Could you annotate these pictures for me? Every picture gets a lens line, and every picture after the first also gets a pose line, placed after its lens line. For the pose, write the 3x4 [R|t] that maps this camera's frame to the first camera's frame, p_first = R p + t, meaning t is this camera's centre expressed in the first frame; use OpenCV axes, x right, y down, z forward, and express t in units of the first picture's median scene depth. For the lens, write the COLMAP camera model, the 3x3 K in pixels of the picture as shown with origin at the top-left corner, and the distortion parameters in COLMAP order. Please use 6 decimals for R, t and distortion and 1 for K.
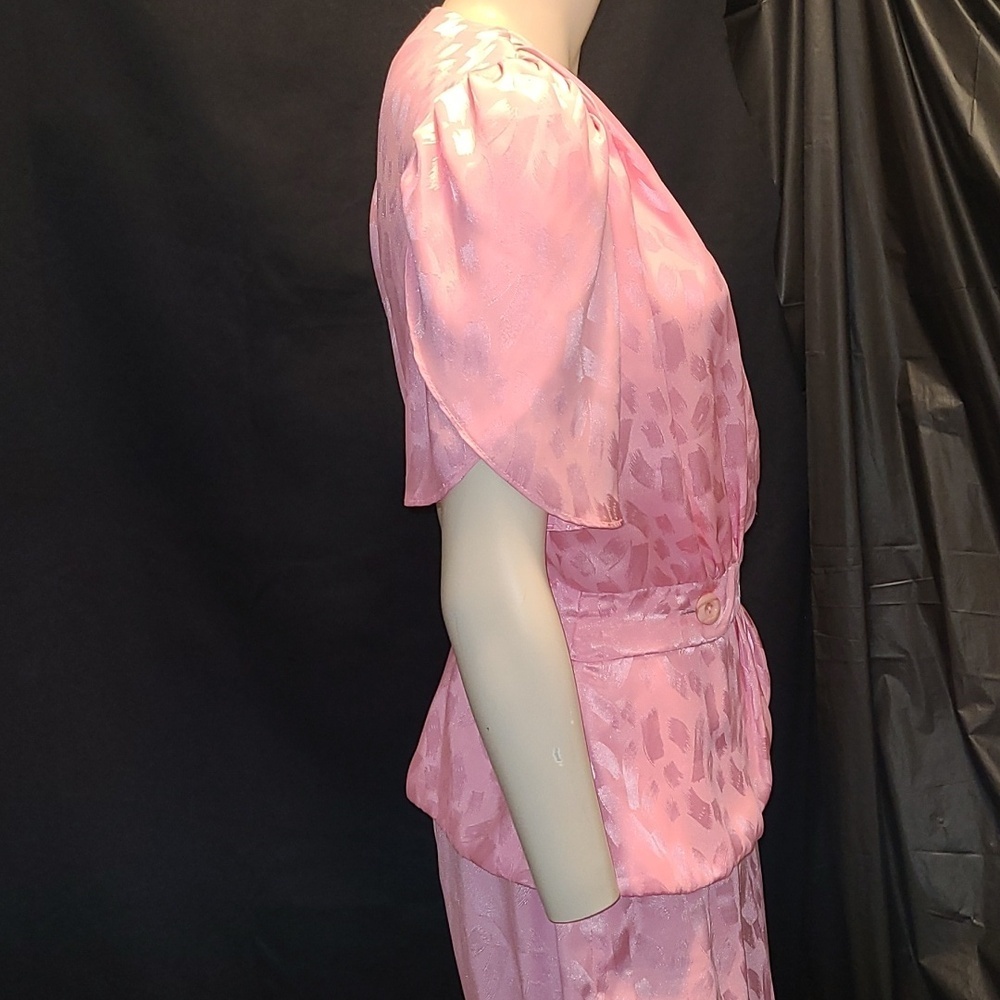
lens RADIAL K [[1530.0, 0, 500.0], [0, 1530.0, 500.0], [0, 0, 1]] dist [0.025344, 0.053069]
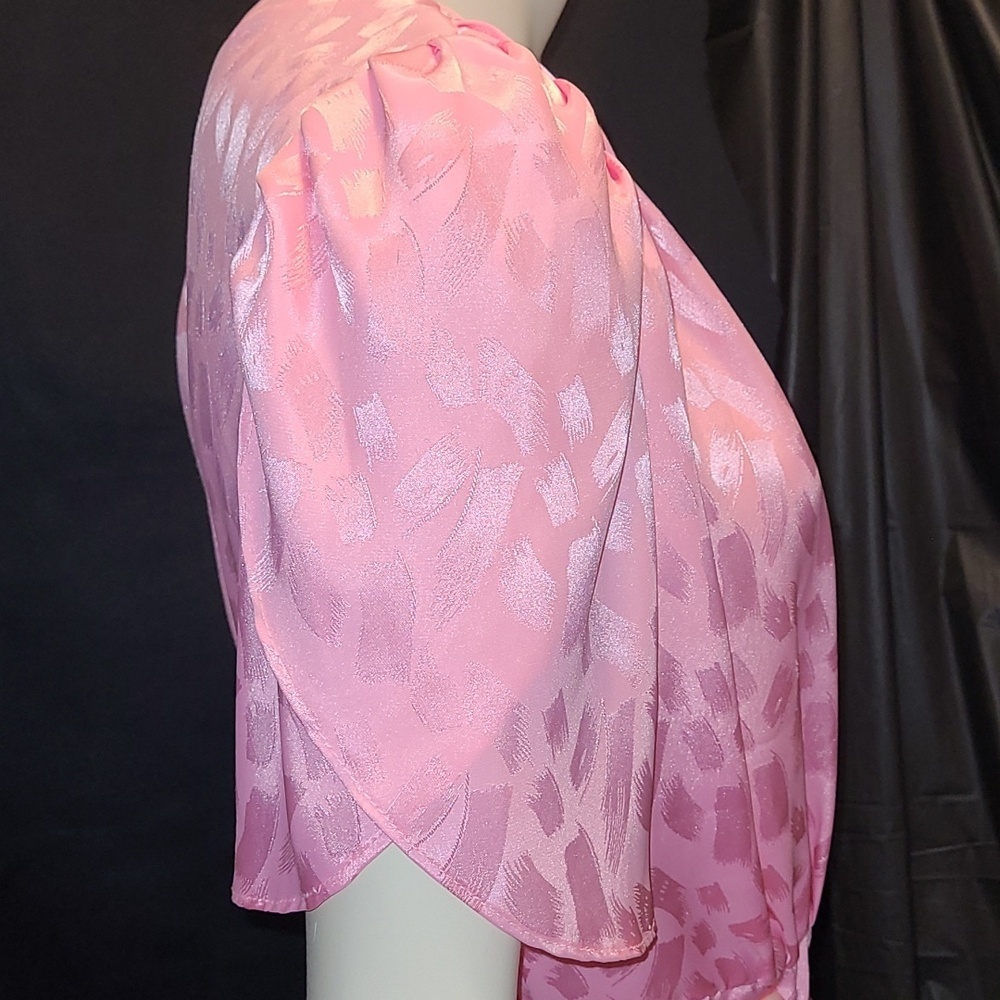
lens RADIAL K [[1530.0, 0, 500.0], [0, 1530.0, 500.0], [0, 0, 1]] dist [0.025344, 0.053069]
pose [[0.993943, 0.006032, 0.109731, -0.029352], [-0.000439, 0.998702, -0.050925, -0.098413], [-0.109896, 0.050568, 0.992656, 0.456099]]
